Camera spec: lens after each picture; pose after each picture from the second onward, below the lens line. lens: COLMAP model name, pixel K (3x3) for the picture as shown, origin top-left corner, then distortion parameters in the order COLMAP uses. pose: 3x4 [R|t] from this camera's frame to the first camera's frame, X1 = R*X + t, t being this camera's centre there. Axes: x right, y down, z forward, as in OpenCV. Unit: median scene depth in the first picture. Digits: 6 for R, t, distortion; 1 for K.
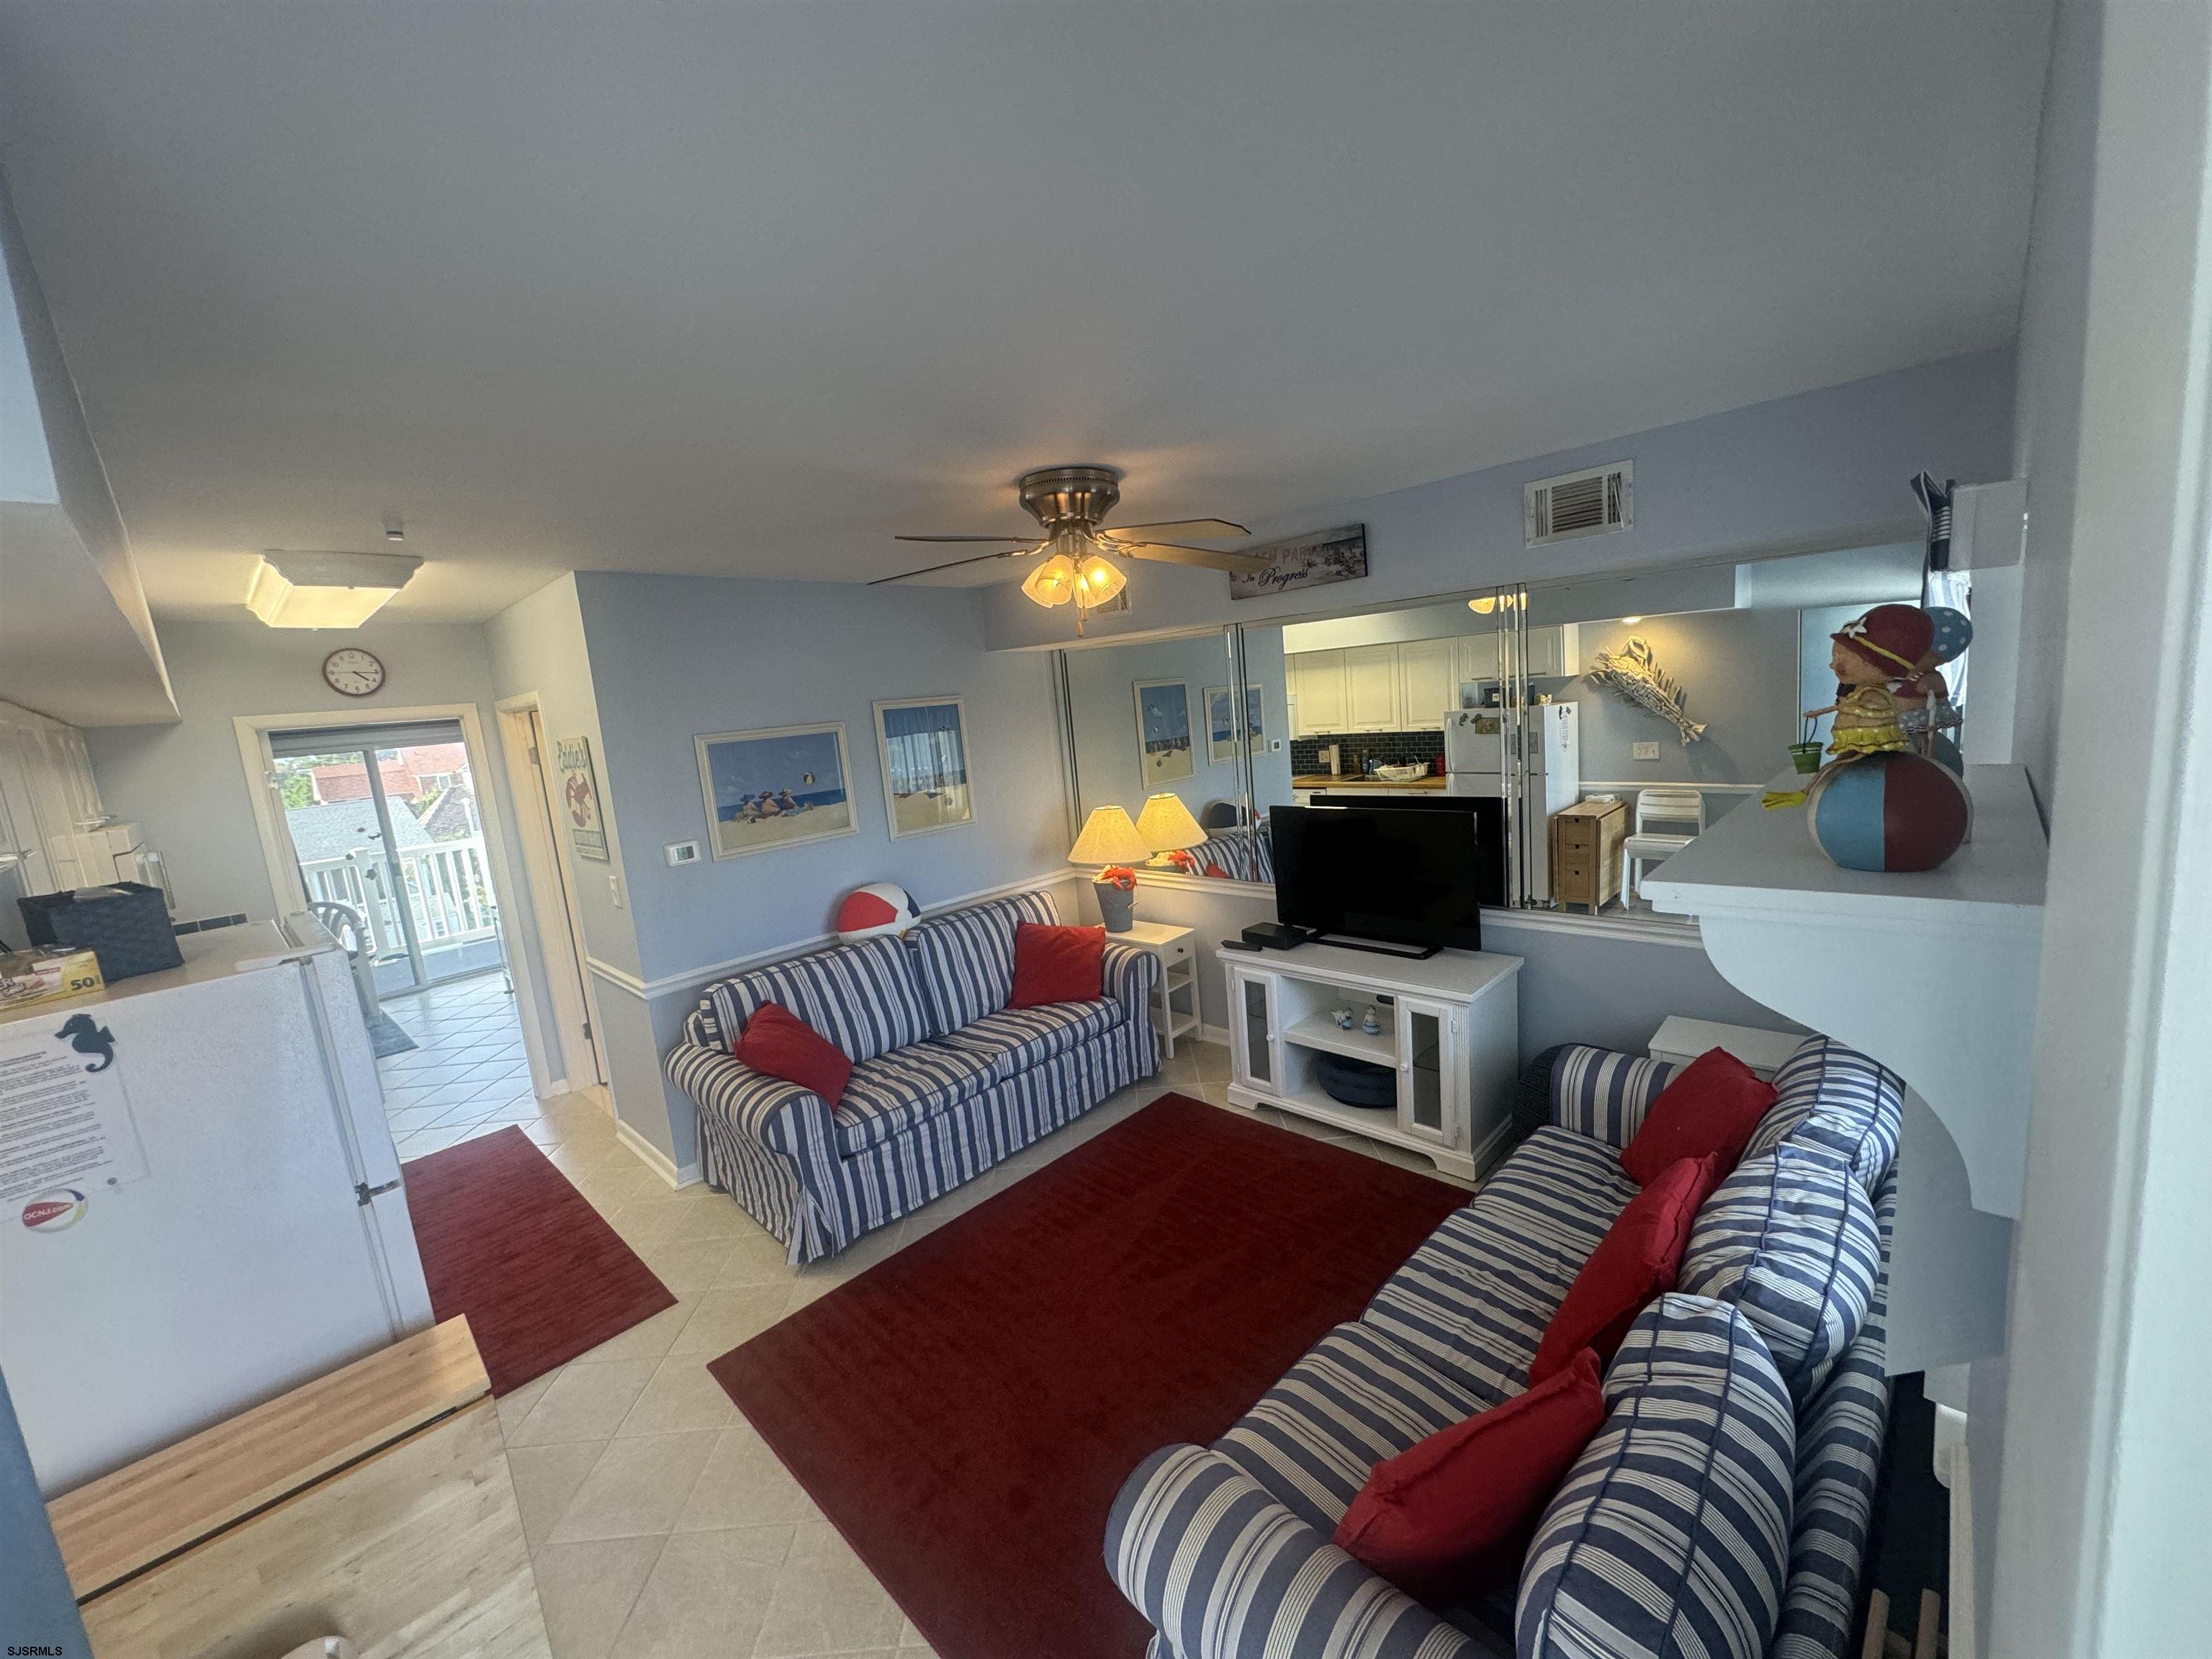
lens RADIAL K [[882.8, 0, 1107.4], [0, 882.8, 831.1], [0, 0, 1]] dist [-0.001963, 0.000257]
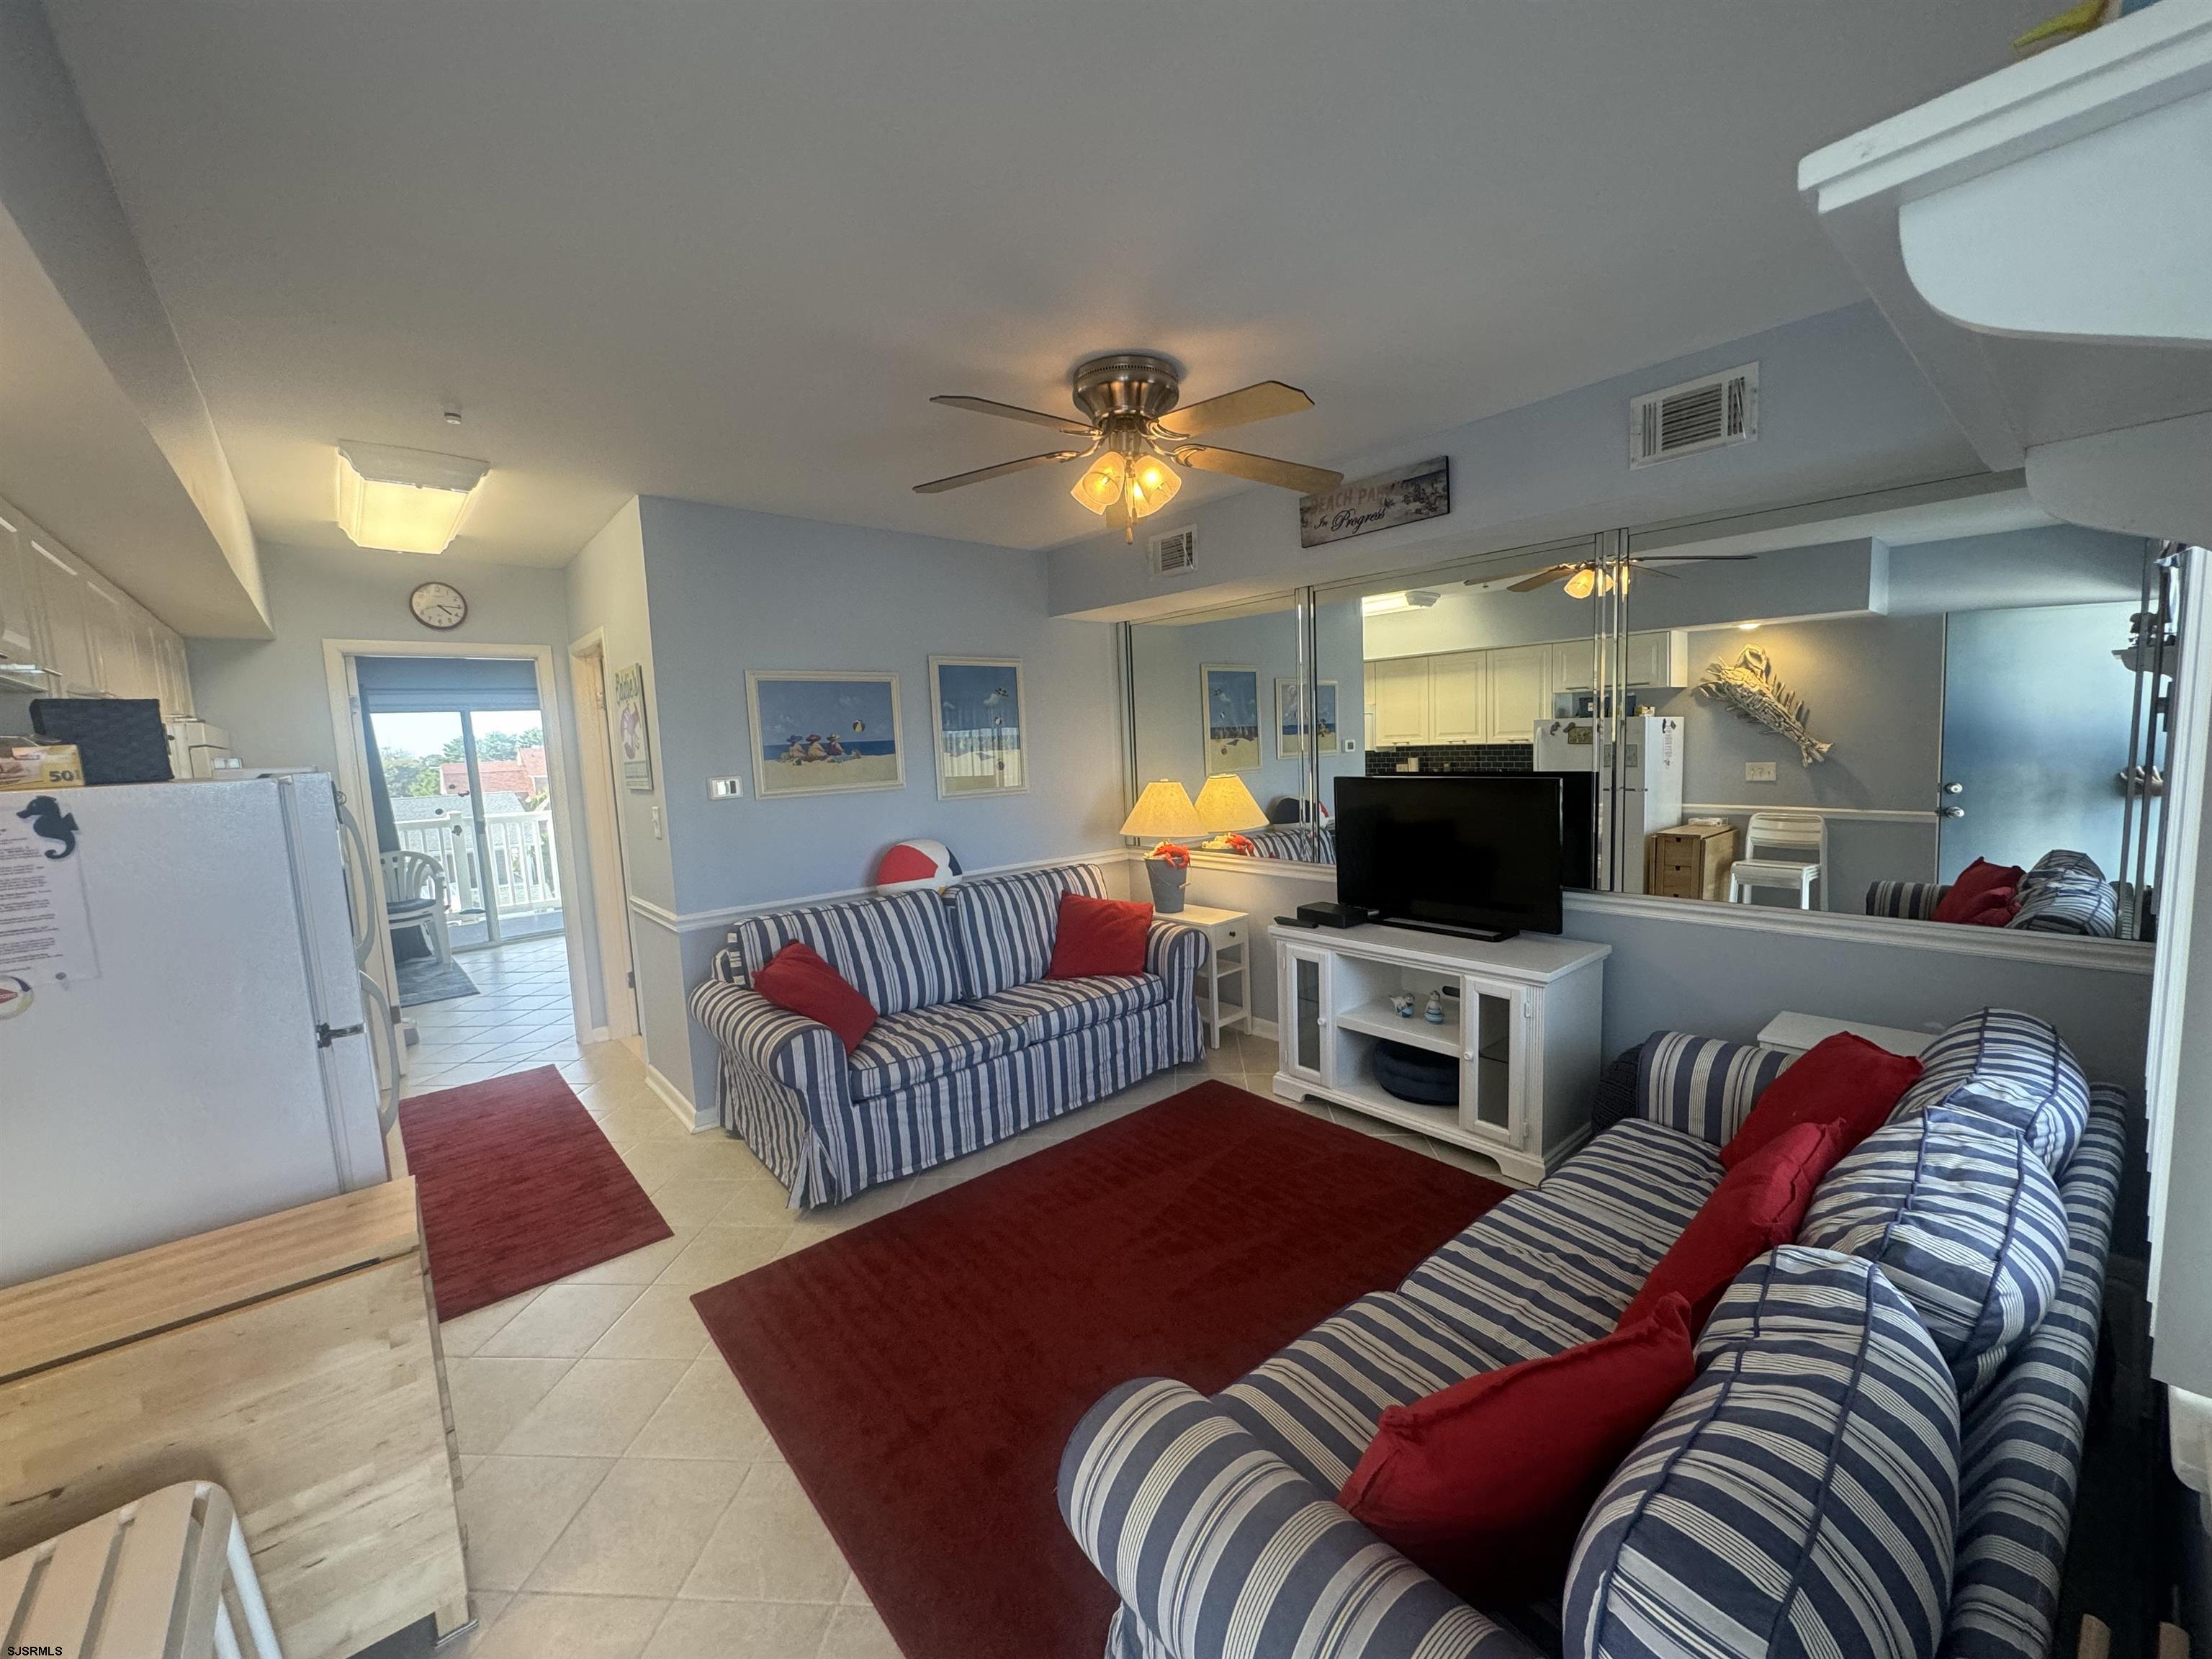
lens RADIAL K [[882.8, 0, 1106.8], [0, 882.8, 831.4], [0, 0, 1]] dist [-0.001963, 0.000257]
pose [[0.994733, 0.055106, -0.086429, 0.038681], [-0.058645, 0.997519, -0.038948, 0.109144], [0.084069, 0.043811, 0.995496, 0.070192]]
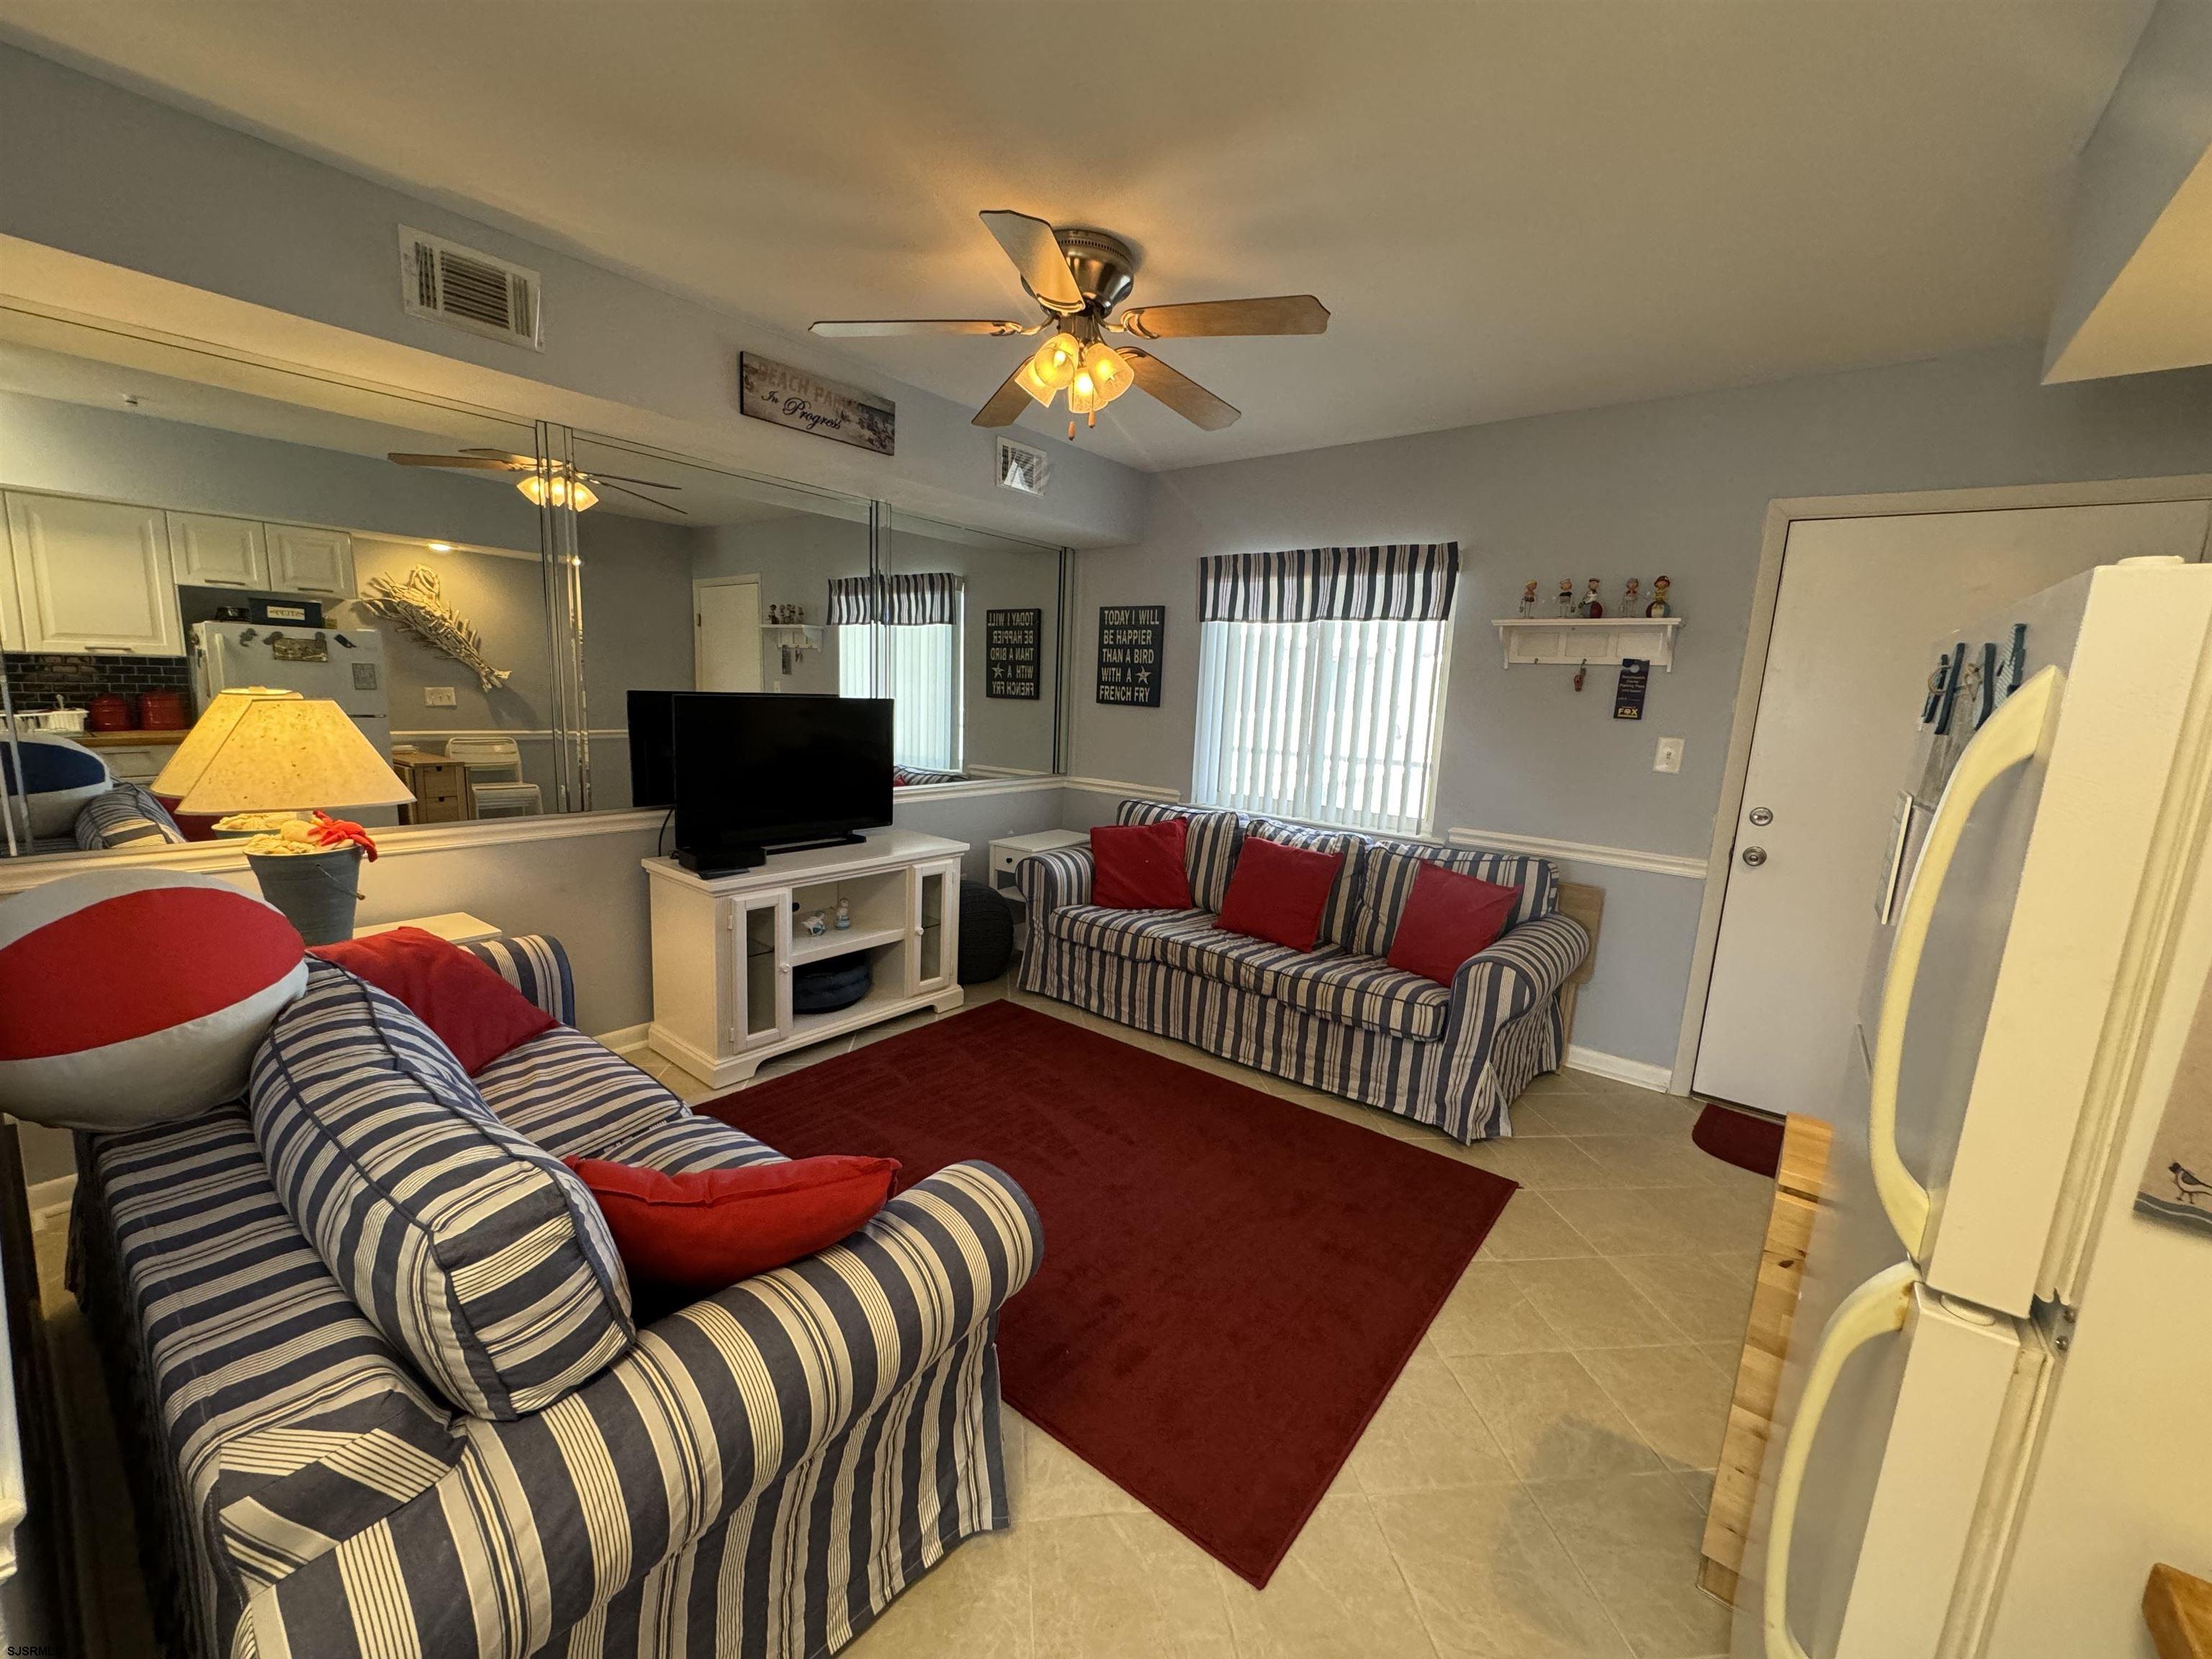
lens RADIAL K [[882.8, 0, 1117.0], [0, 882.8, 824.7], [0, 0, 1]] dist [-0.001963, 0.000257]
pose [[-0.120824, -0.077279, 0.989661, -0.854234], [0.110893, 0.989674, 0.090819, 0.077257], [-0.986461, 0.120720, -0.111007, 0.987766]]
